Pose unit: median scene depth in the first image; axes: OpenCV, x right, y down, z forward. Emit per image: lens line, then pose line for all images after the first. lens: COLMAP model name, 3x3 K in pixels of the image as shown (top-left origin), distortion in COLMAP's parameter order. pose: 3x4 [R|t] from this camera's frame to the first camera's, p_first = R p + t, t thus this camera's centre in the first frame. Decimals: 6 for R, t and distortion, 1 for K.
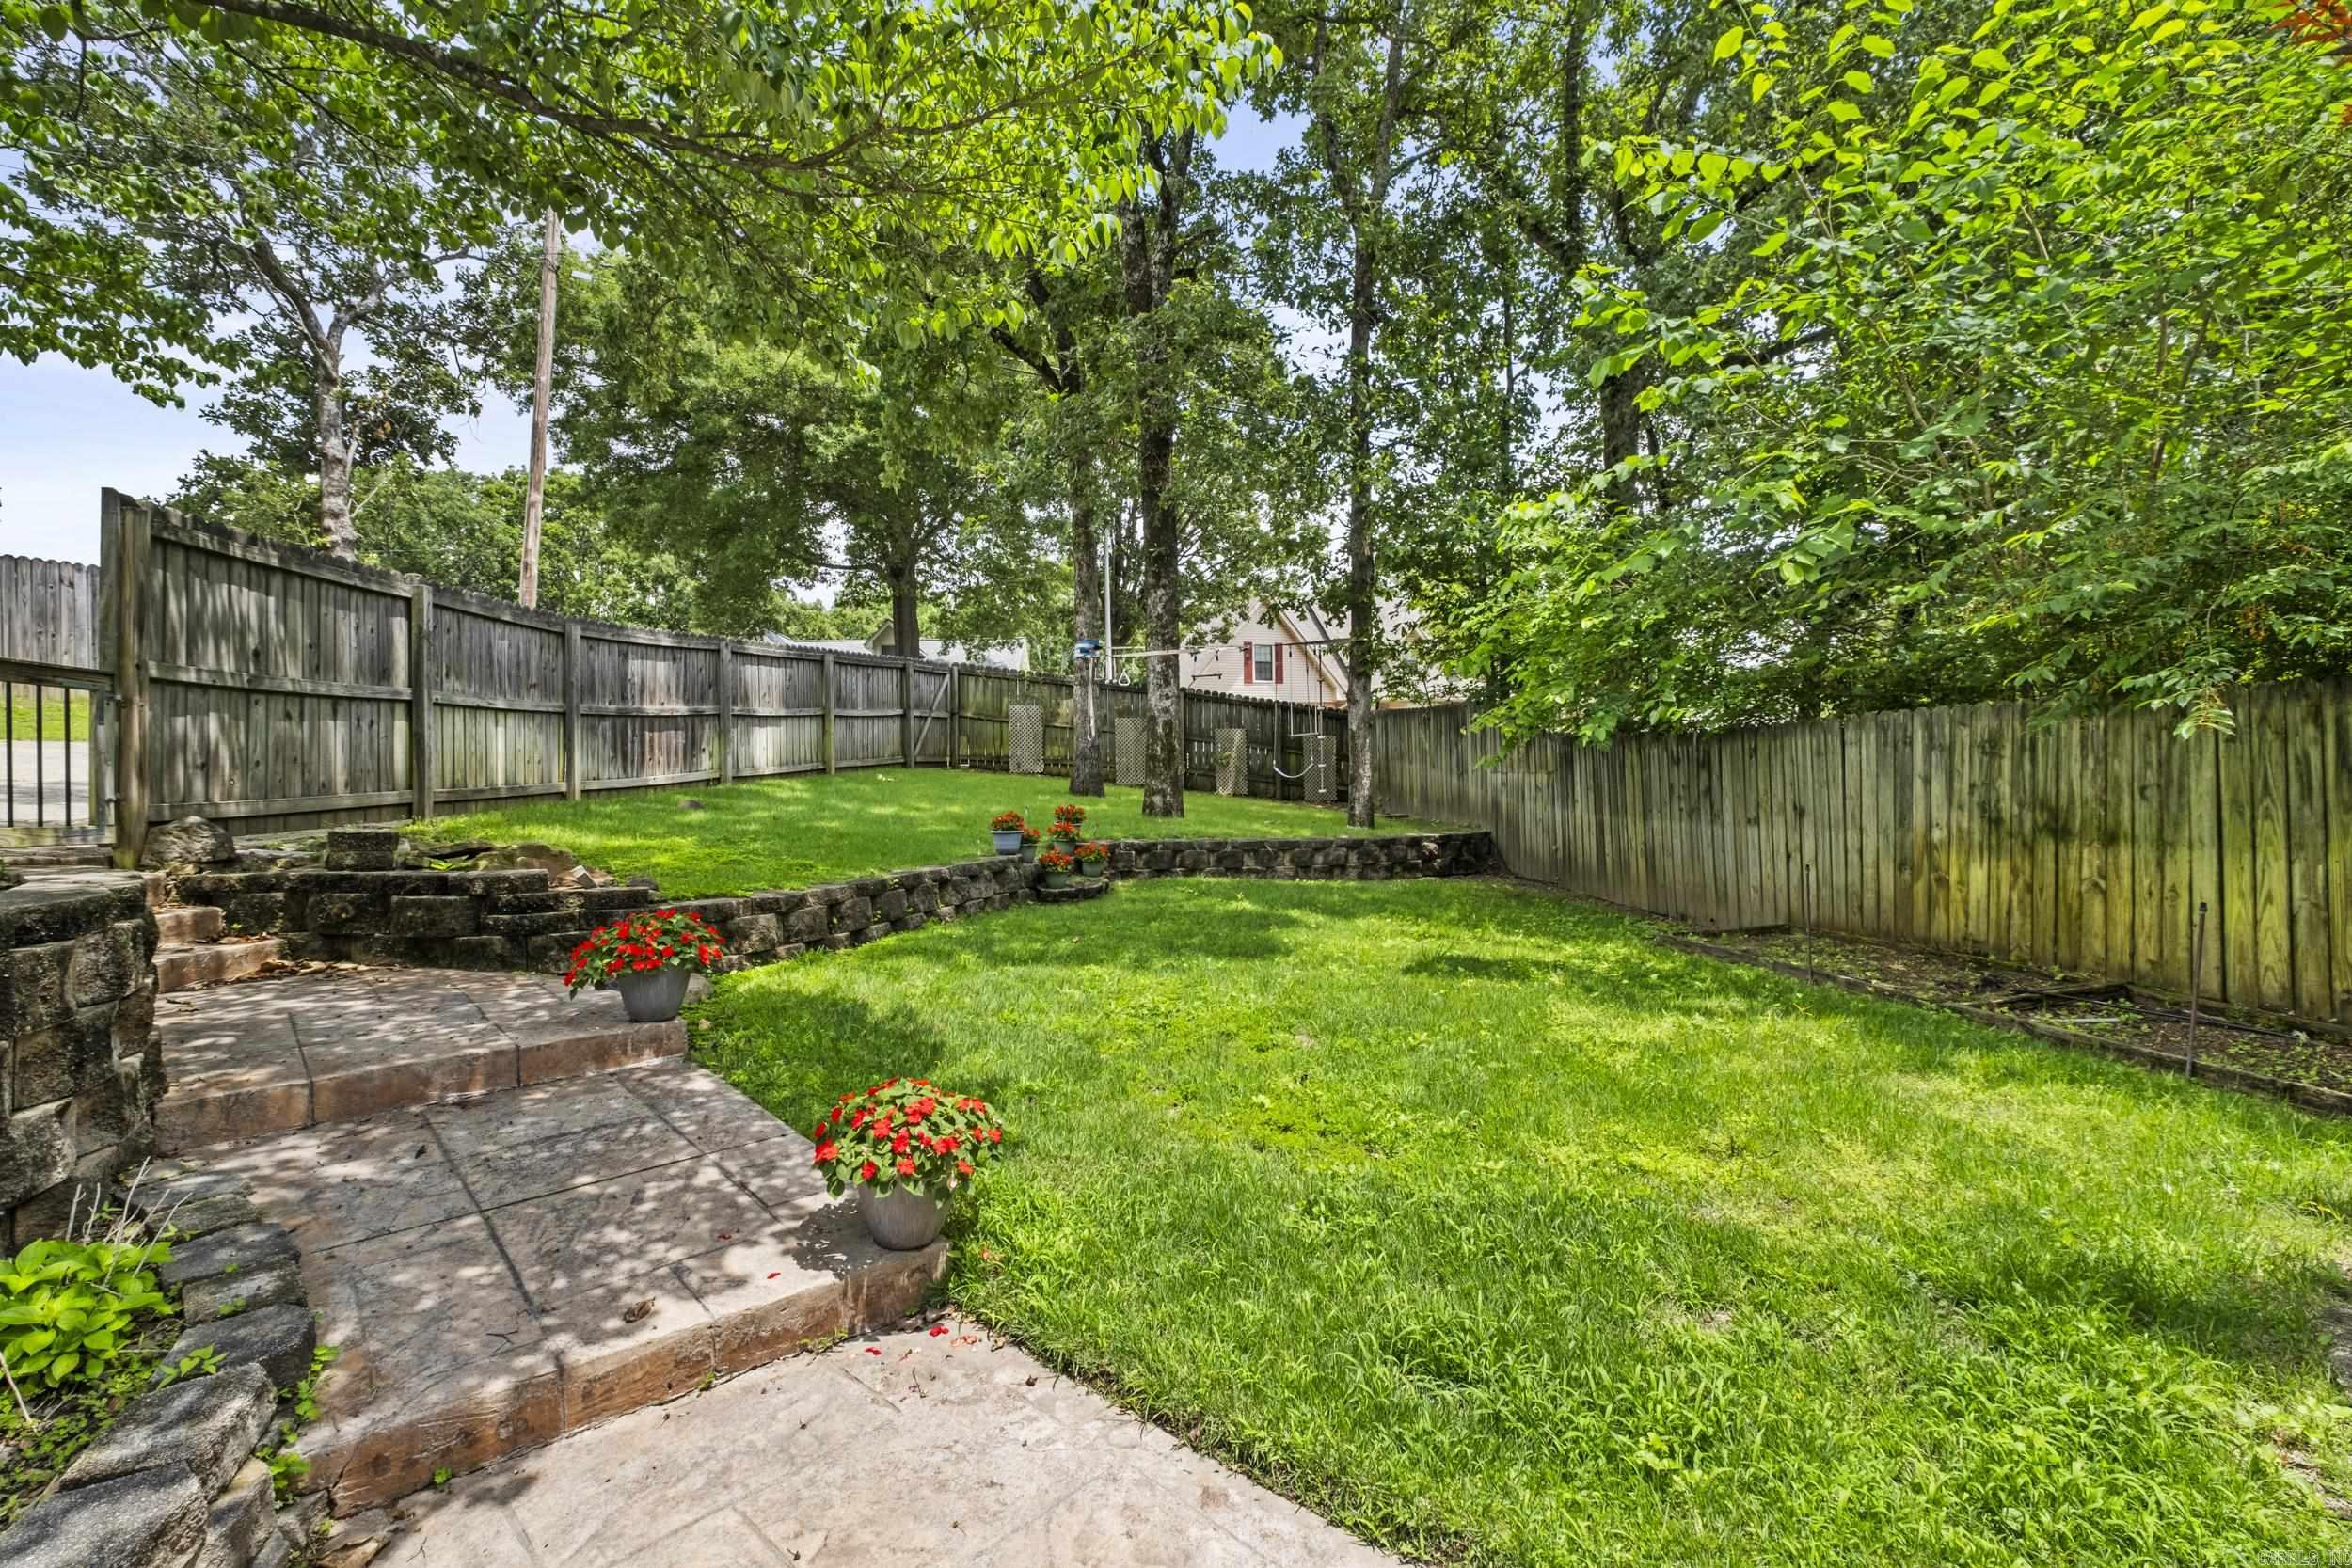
lens RADIAL K [[1021.9, 0, 1160.0], [0, 1021.9, 771.4], [0, 0, 1]] dist [-0.008702, -0.000124]
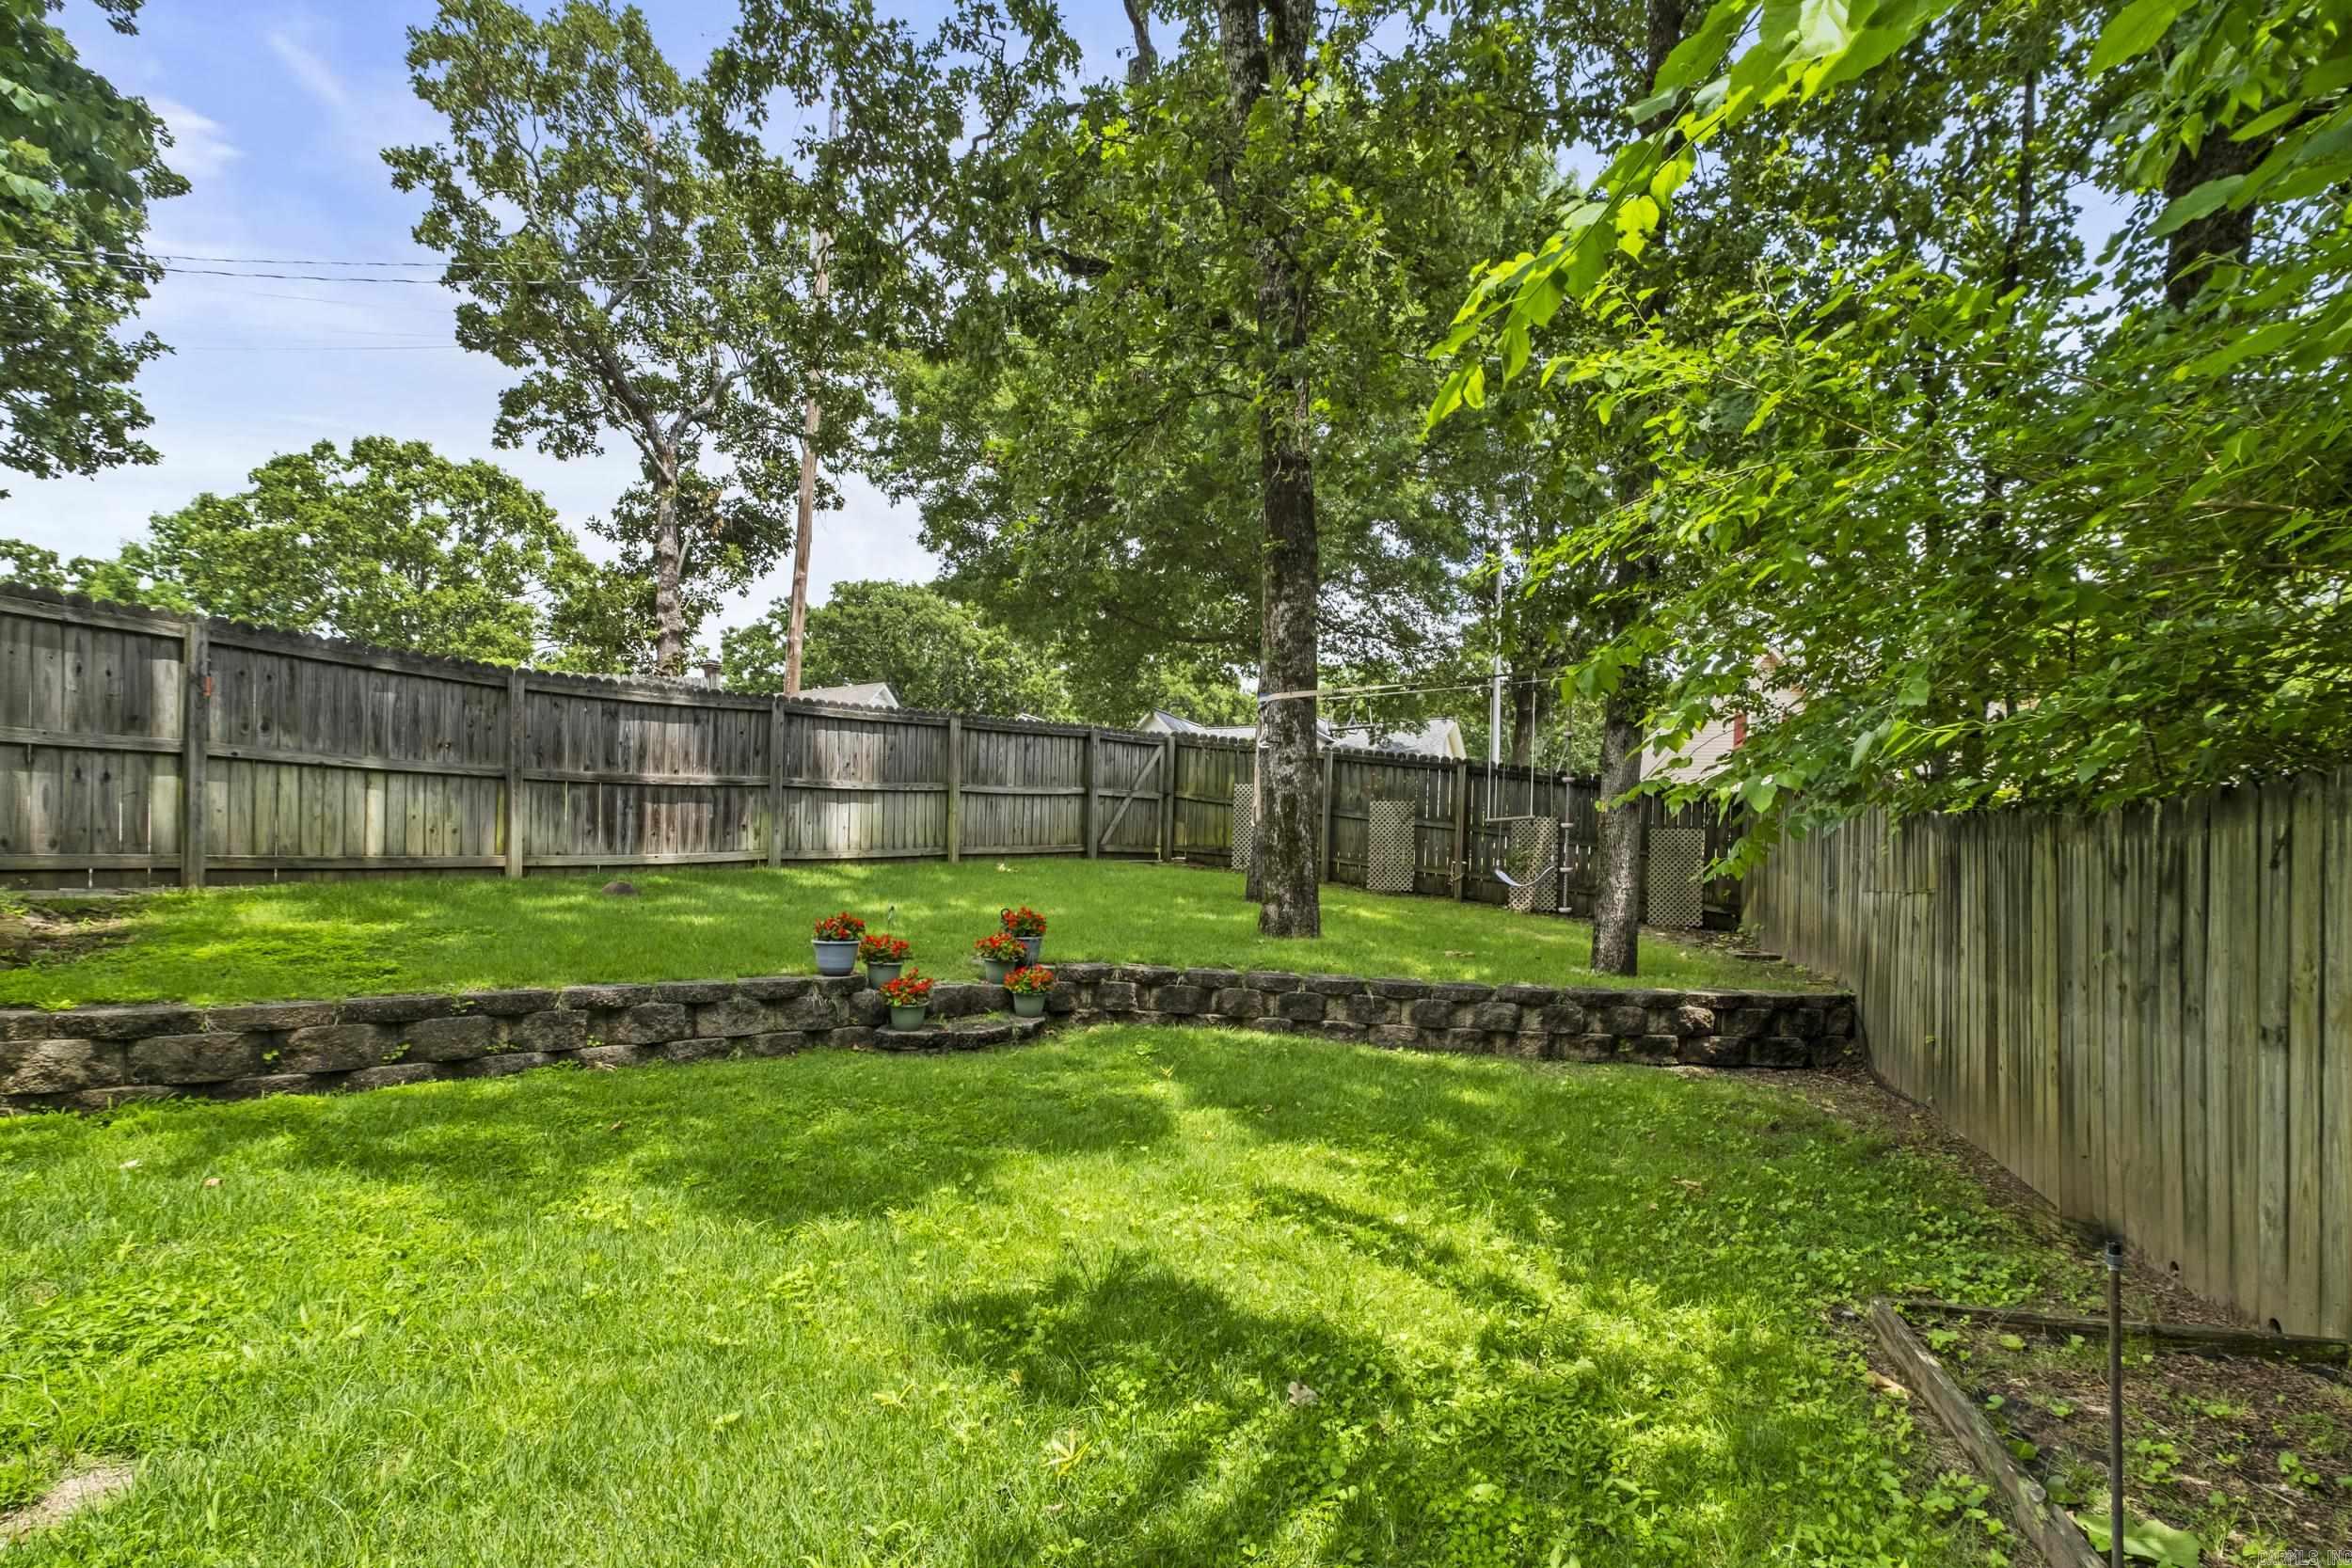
lens RADIAL K [[1091.7, 0, 1164.4], [0, 1091.7, 882.1], [0, 0, 1]] dist [-0.001441, 0.000040]
pose [[0.890047, 0.036159, -0.454433, 0.296617], [-0.032578, 0.999346, 0.015709, -0.000246], [0.454703, 0.000823, 0.890643, 0.343629]]
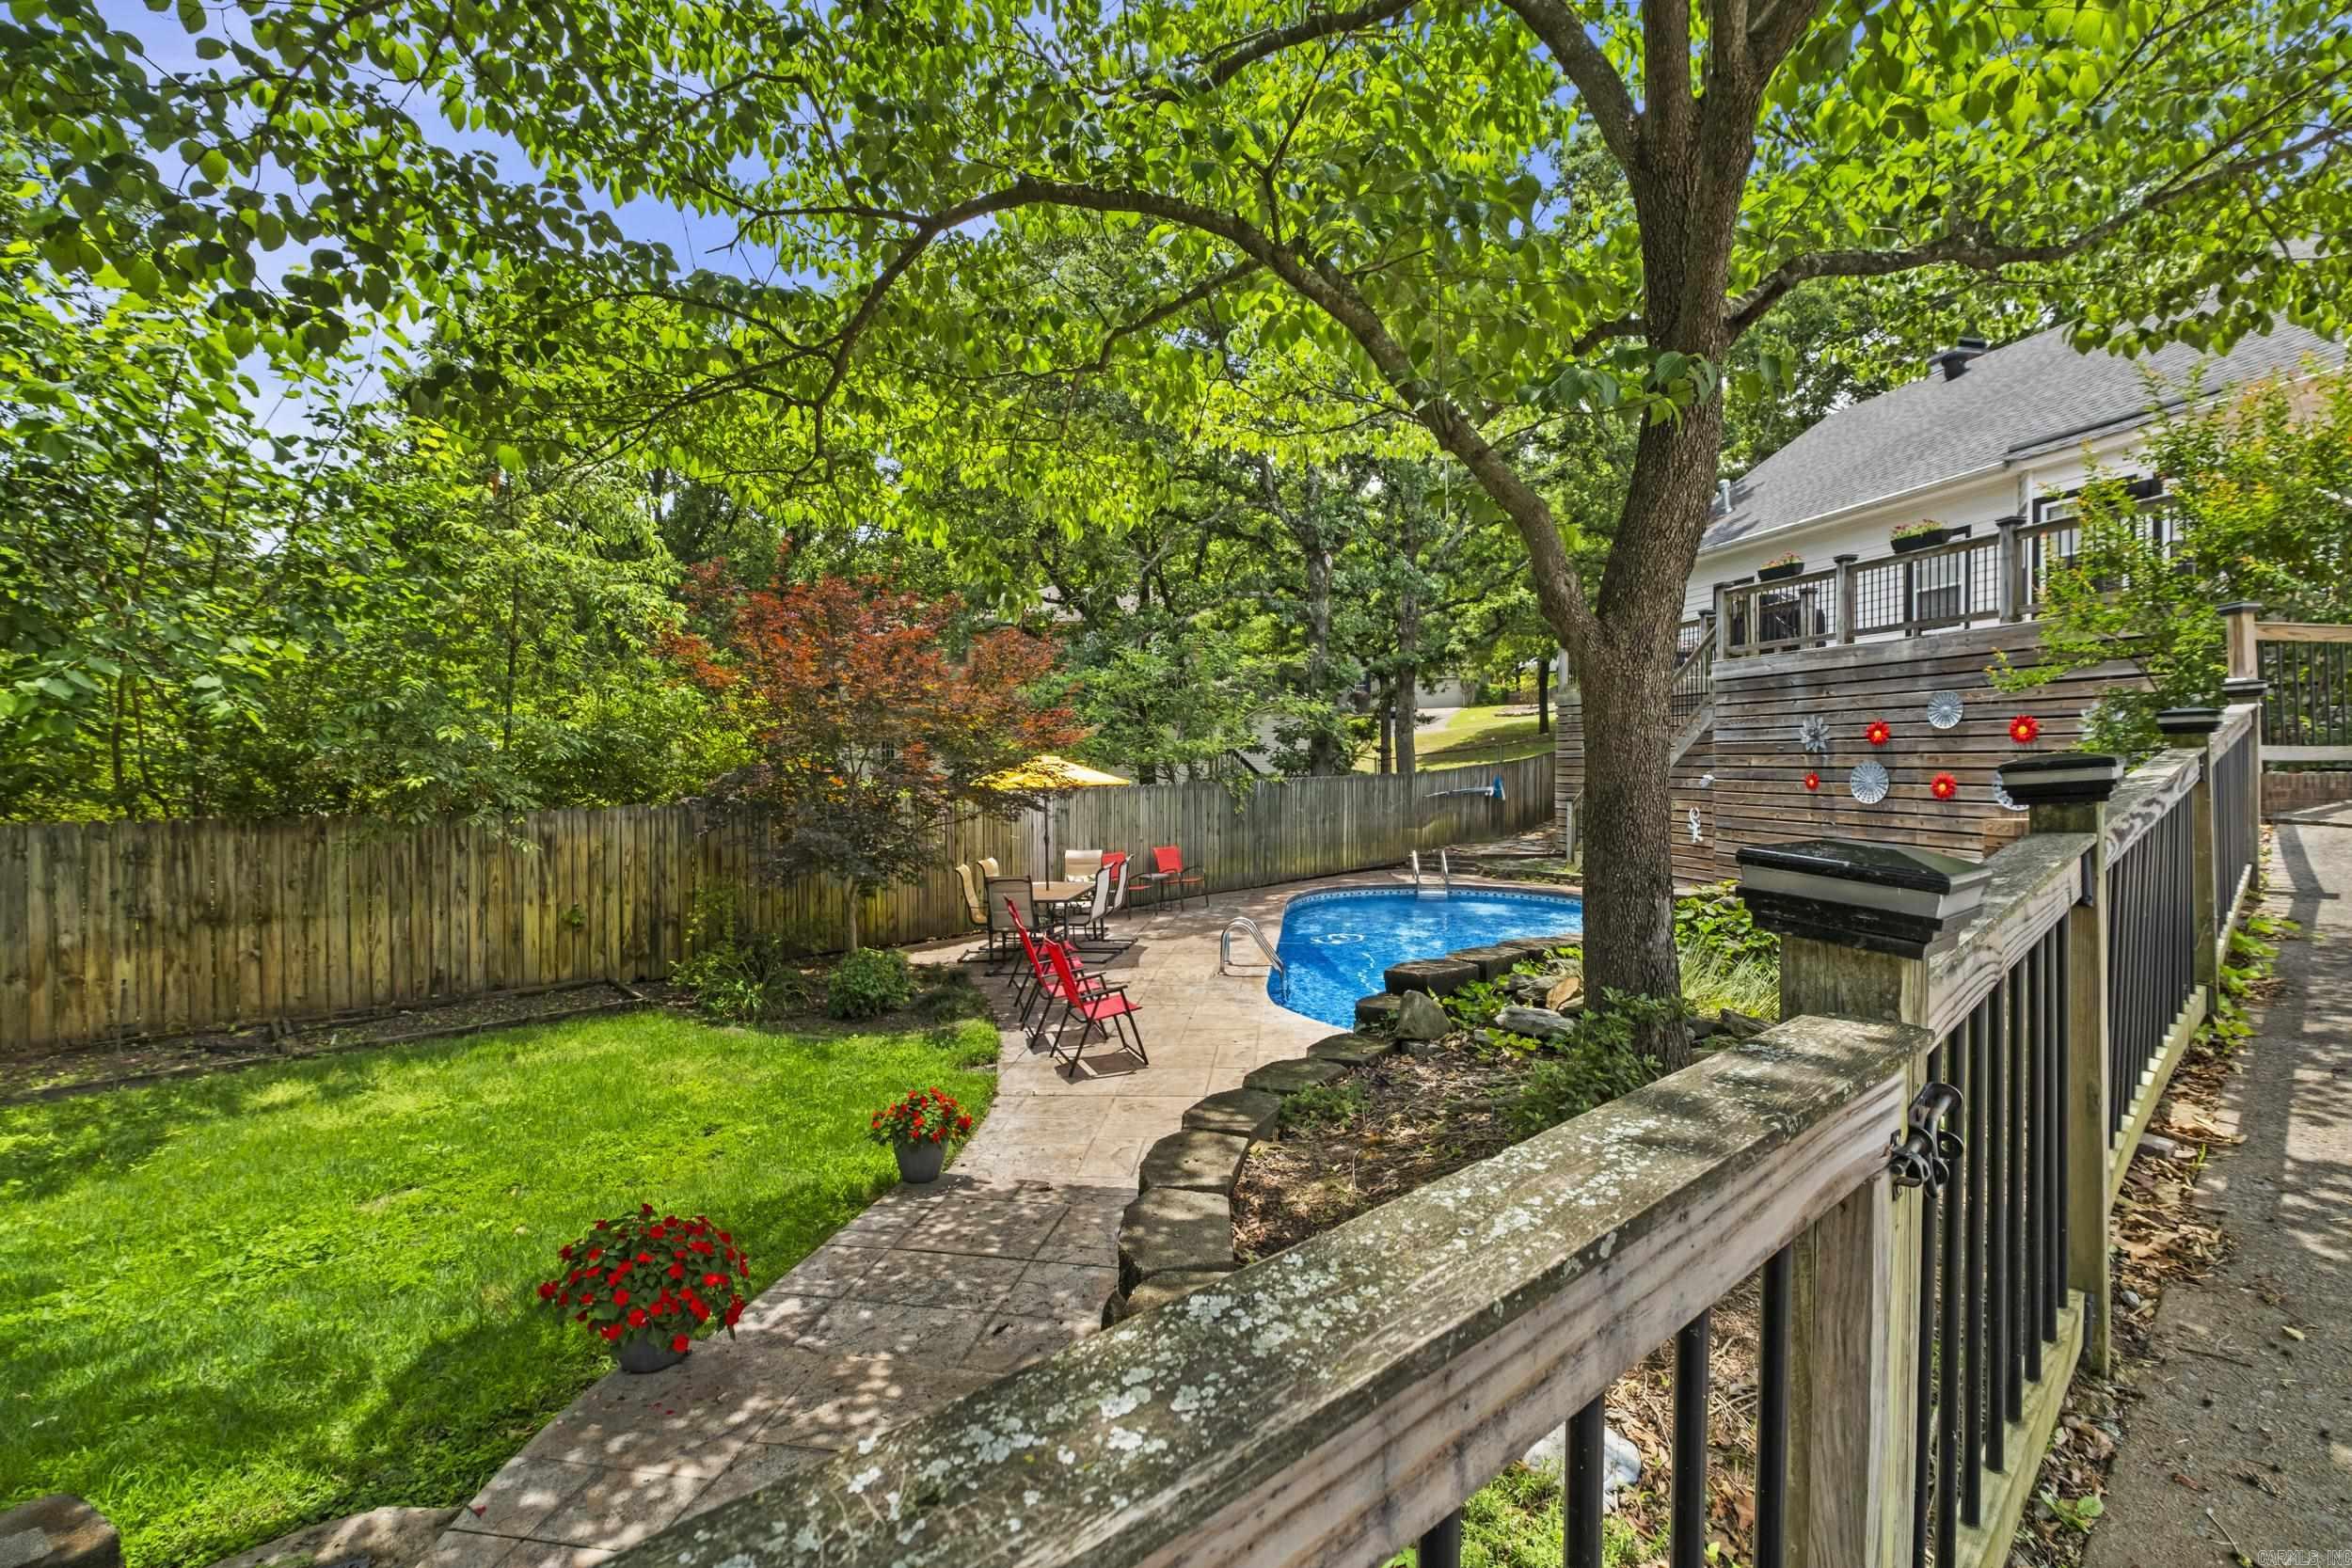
lens RADIAL K [[1021.9, 0, 1160.0], [0, 1021.9, 771.4], [0, 0, 1]] dist [-0.008702, -0.000124]
pose [[-0.591694, 0.012912, 0.806059, -0.481643], [0.007004, 0.999916, -0.010876, -0.059299], [-0.806132, -0.000790, -0.591735, 0.424272]]
